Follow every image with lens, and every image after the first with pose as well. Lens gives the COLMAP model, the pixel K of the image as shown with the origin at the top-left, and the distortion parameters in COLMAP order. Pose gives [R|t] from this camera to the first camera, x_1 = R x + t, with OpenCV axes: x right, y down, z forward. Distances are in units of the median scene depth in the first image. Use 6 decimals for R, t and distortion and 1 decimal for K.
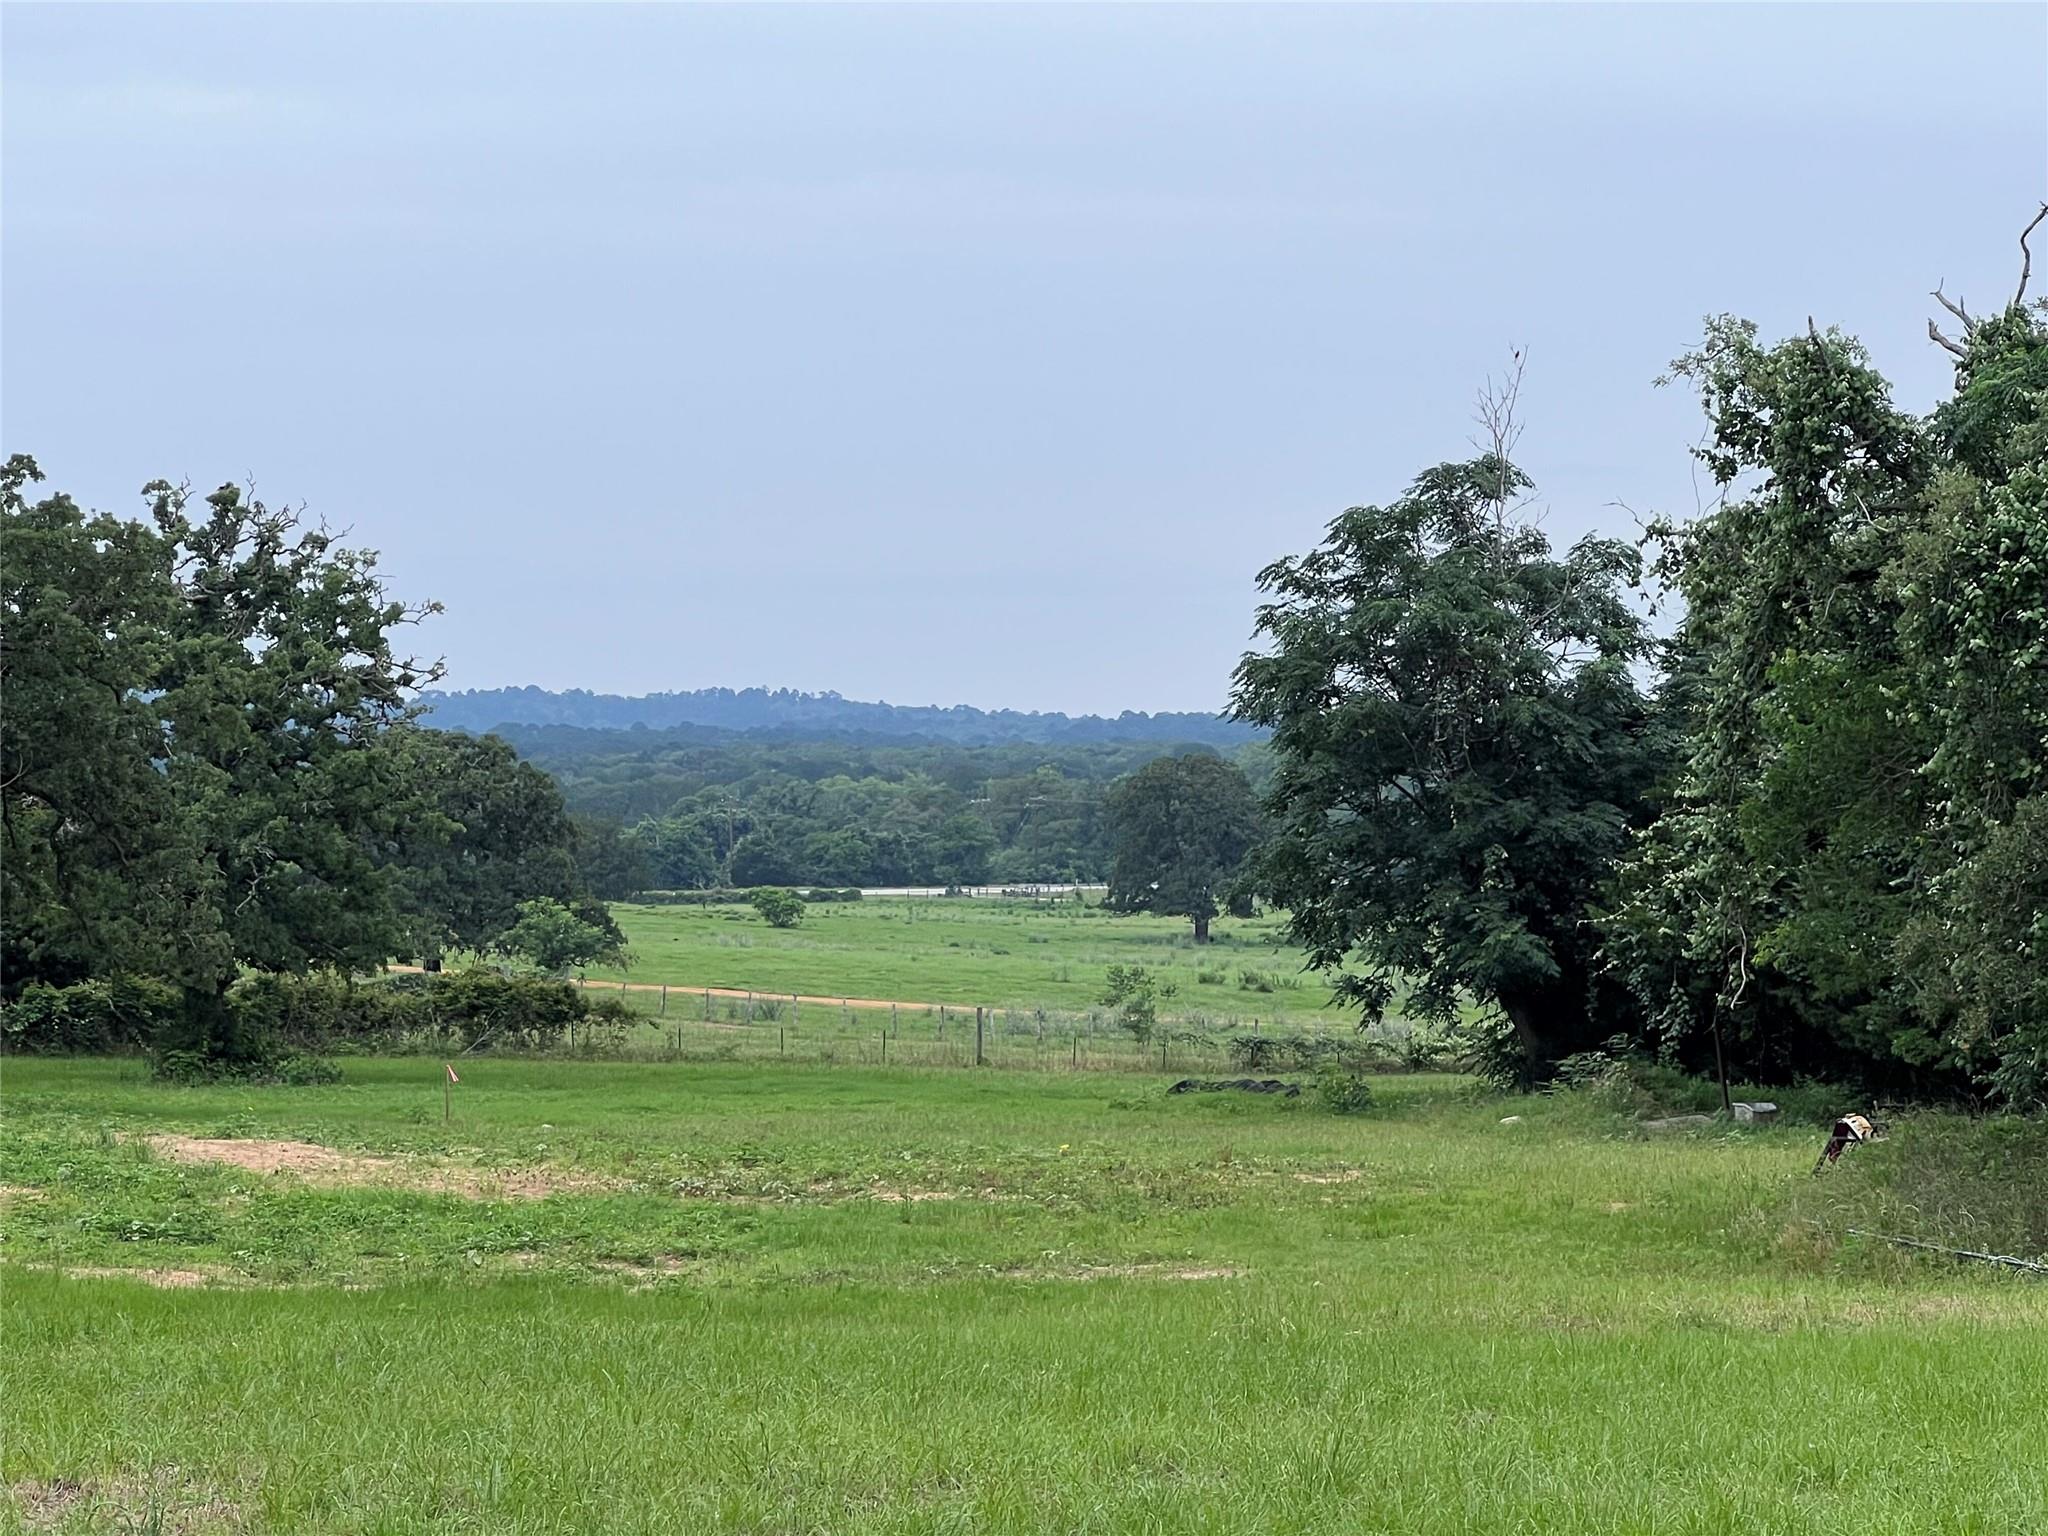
lens RADIAL K [[5992.8, 0, 1023.4], [0, 5992.8, 767.9], [0, 0, 1]] dist [-0.192832, 0.000000]
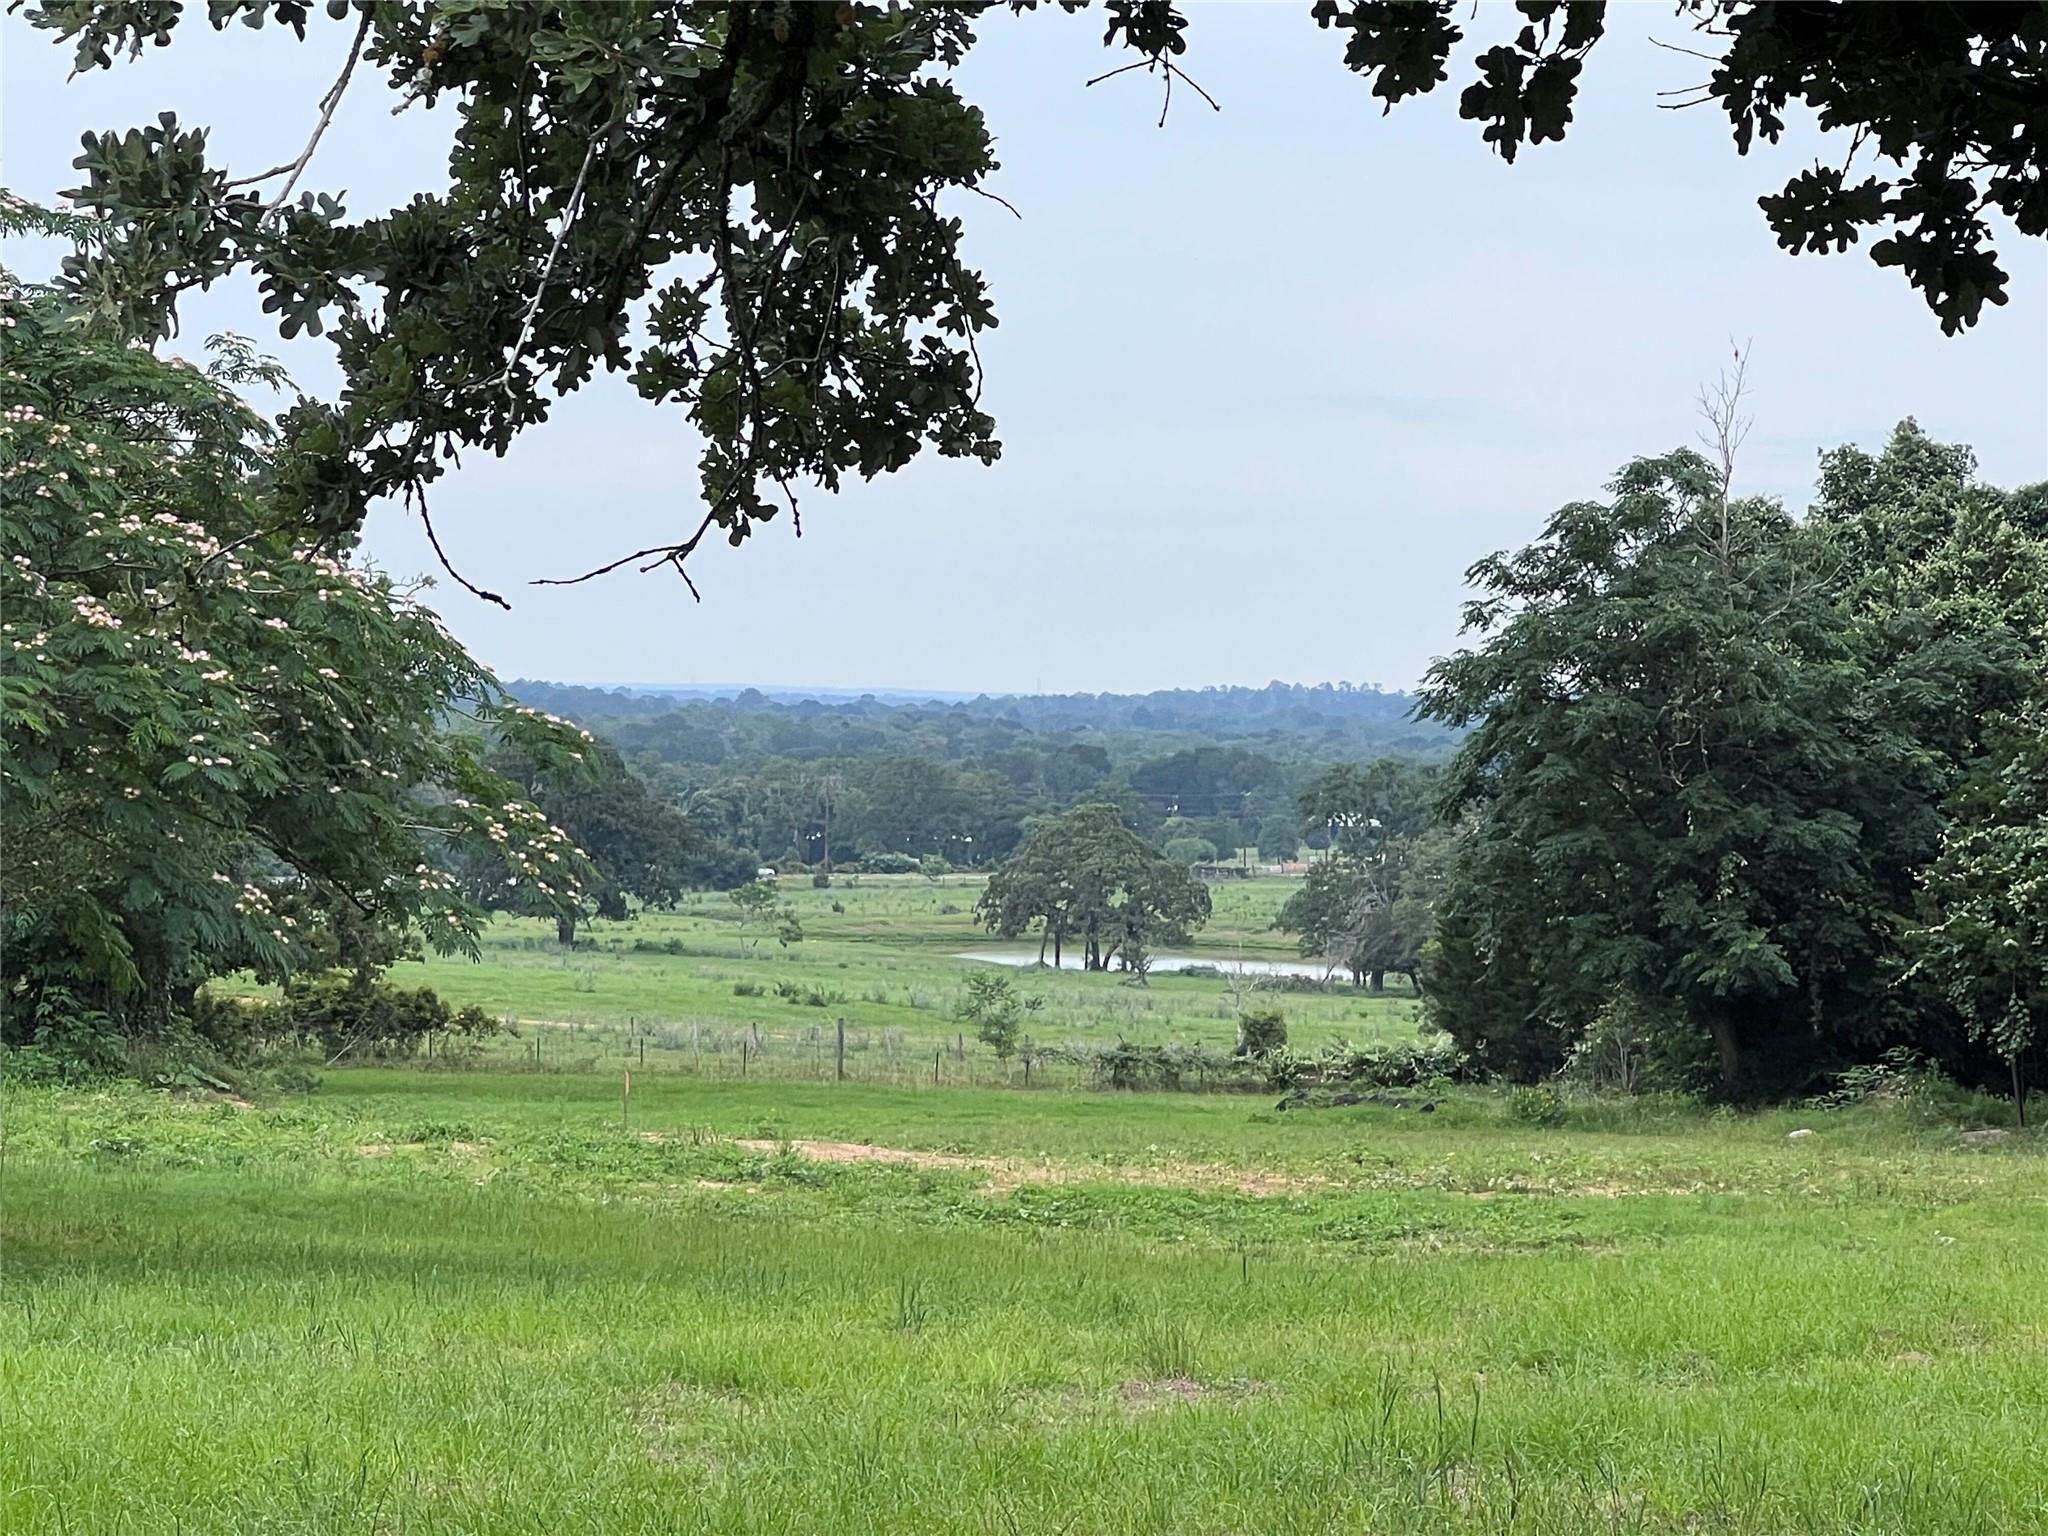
lens RADIAL K [[7306.8, 0, 1022.9], [0, 7306.8, 764.0], [0, 0, 1]] dist [-0.063694, 0.000000]
pose [[0.989804, 0.012803, 0.141859, -0.198739], [-0.013307, 0.999908, 0.002611, -0.003022], [-0.141813, -0.004472, 0.989883, -0.156562]]
